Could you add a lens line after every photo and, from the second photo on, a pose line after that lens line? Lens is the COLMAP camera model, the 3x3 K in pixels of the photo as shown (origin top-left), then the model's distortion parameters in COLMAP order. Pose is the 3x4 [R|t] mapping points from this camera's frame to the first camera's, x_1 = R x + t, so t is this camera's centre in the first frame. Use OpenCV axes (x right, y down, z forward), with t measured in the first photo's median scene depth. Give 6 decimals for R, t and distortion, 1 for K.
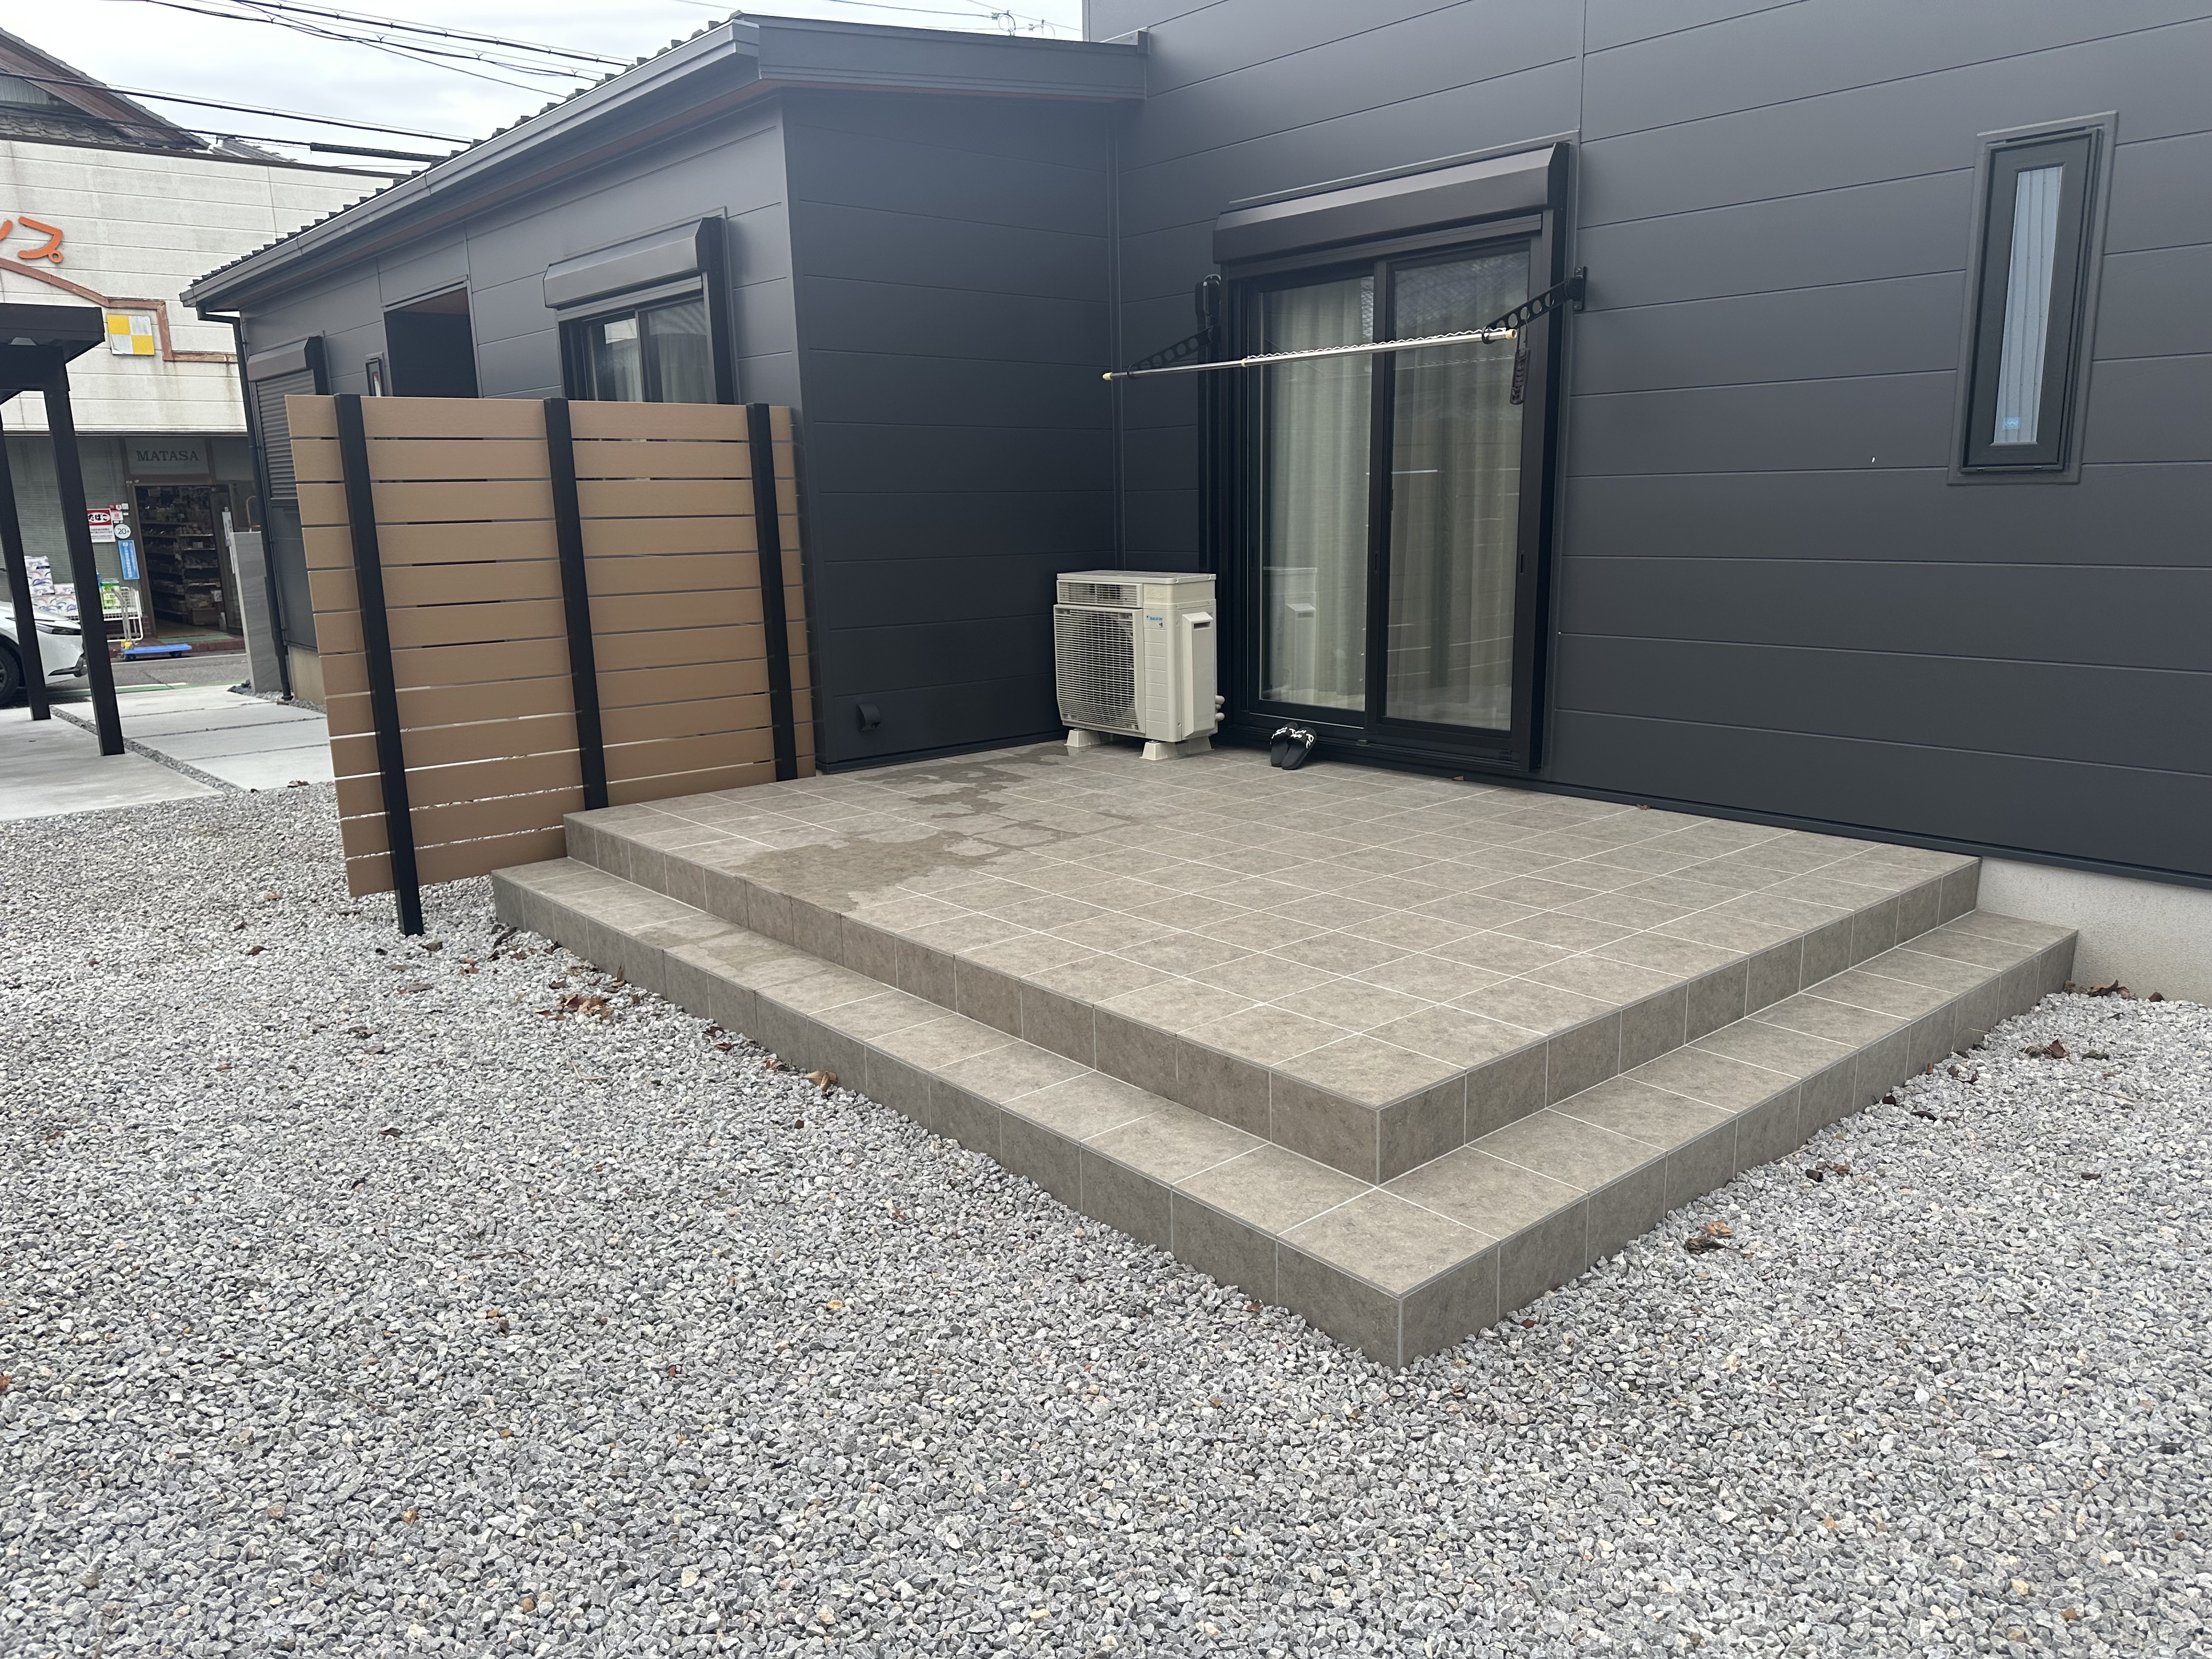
lens RADIAL K [[1563.7, 0, 1118.4], [0, 1563.7, 831.1], [0, 0, 1]] dist [0.048445, -0.057378]
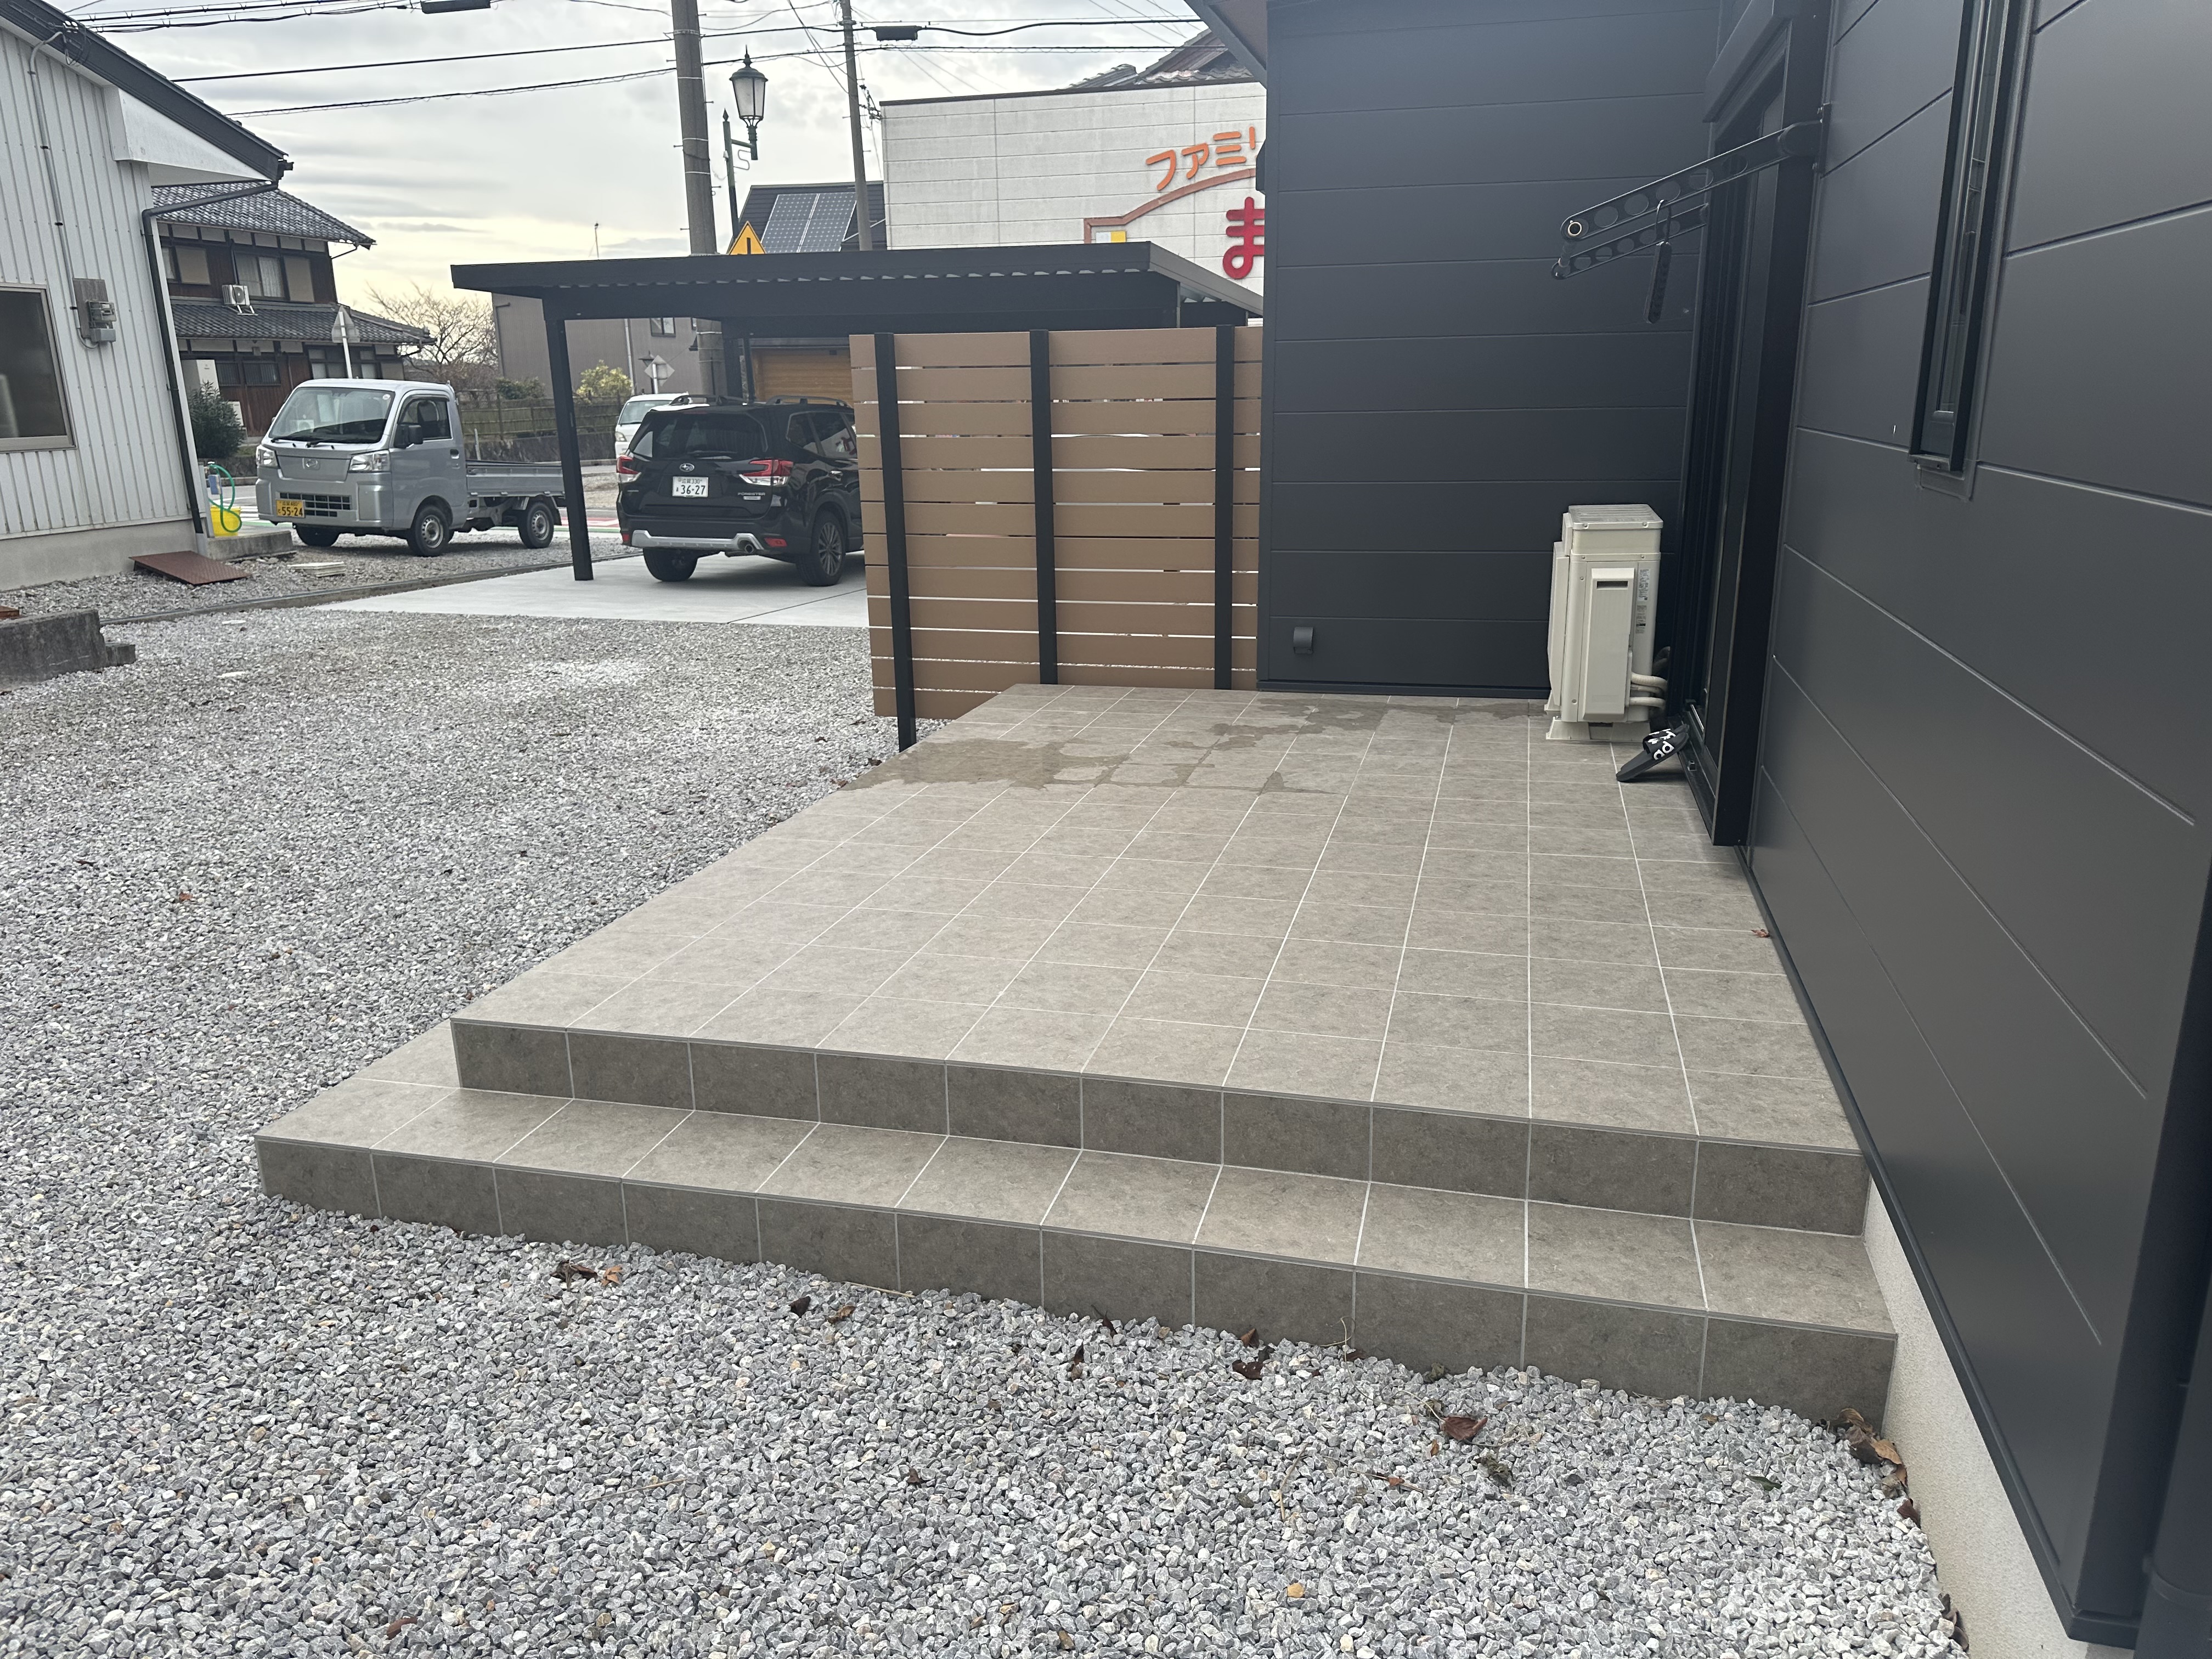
lens RADIAL K [[1563.7, 0, 1094.0], [0, 1563.7, 818.8], [0, 0, 1]] dist [0.048445, -0.057378]
pose [[0.552476, 0.230459, -0.801036, 0.834010], [-0.167908, 0.972088, 0.163864, -0.145963], [0.816442, 0.043970, 0.575751, 0.457687]]
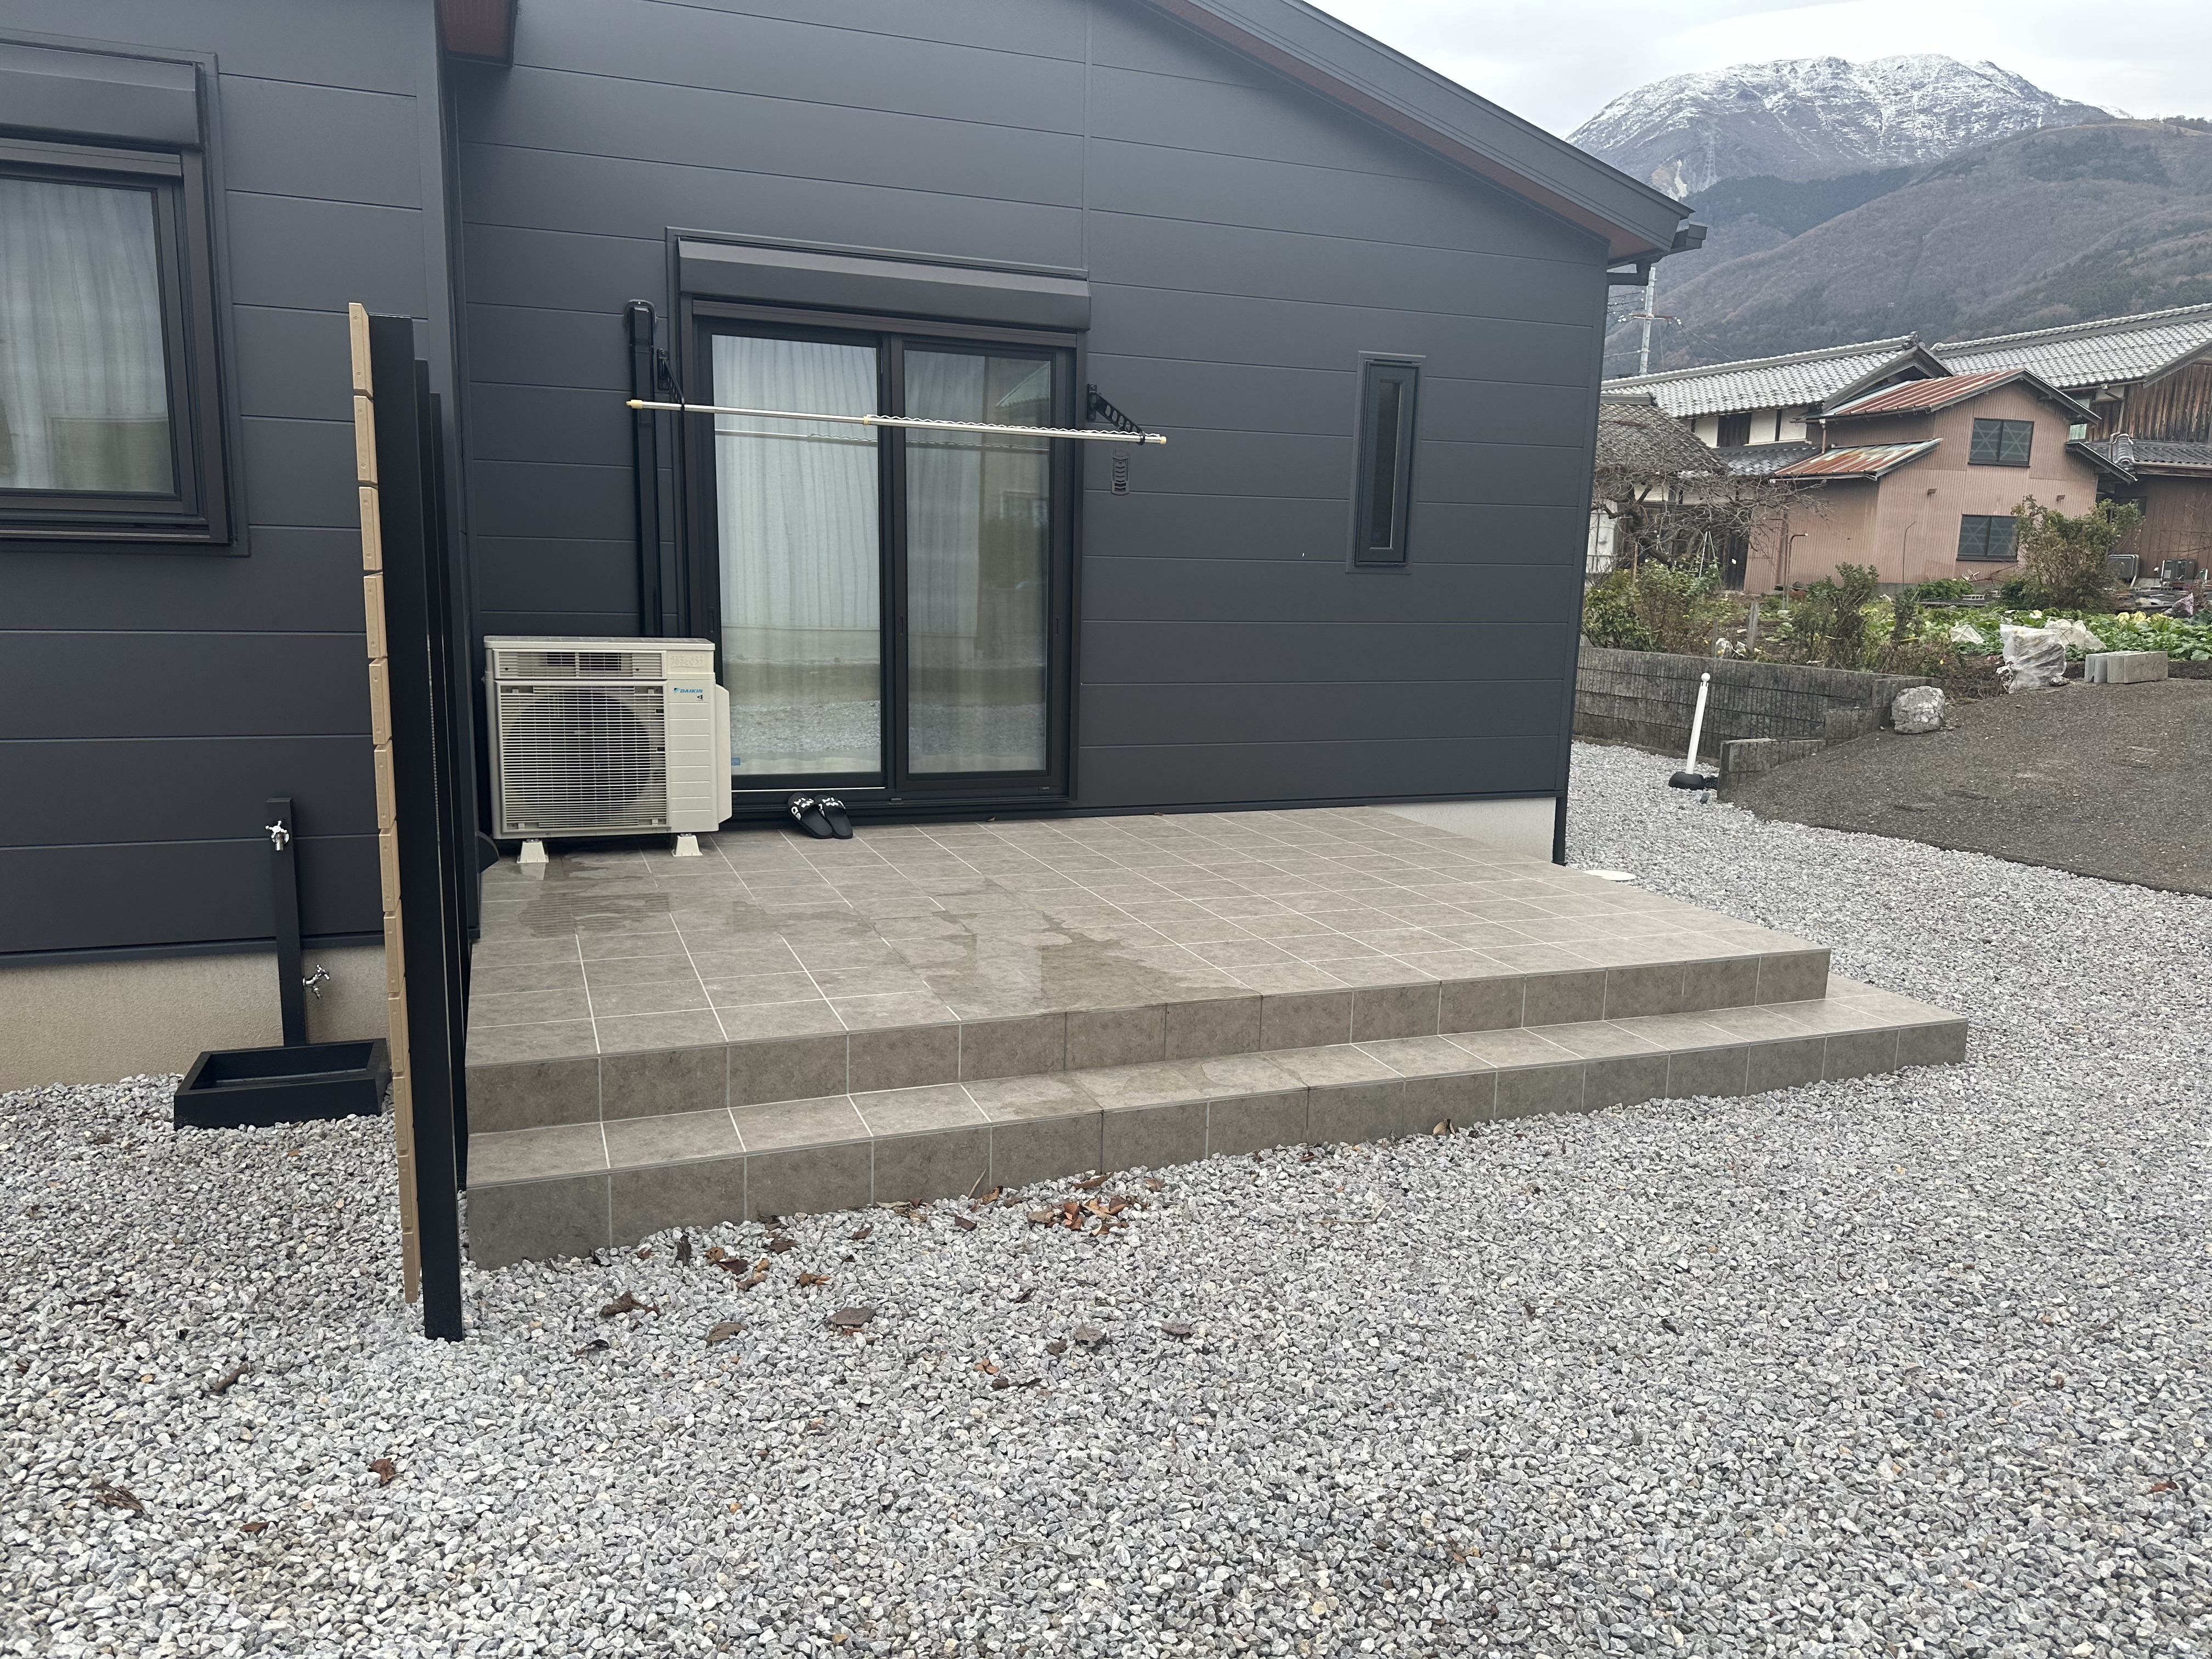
lens RADIAL K [[1563.7, 0, 1100.9], [0, 1563.7, 827.7], [0, 0, 1]] dist [0.048445, -0.057378]
pose [[0.333061, -0.125380, 0.934532, -1.019786], [0.168784, 0.983039, 0.071735, -0.122682], [-0.927676, 0.133842, 0.348574, 0.714168]]
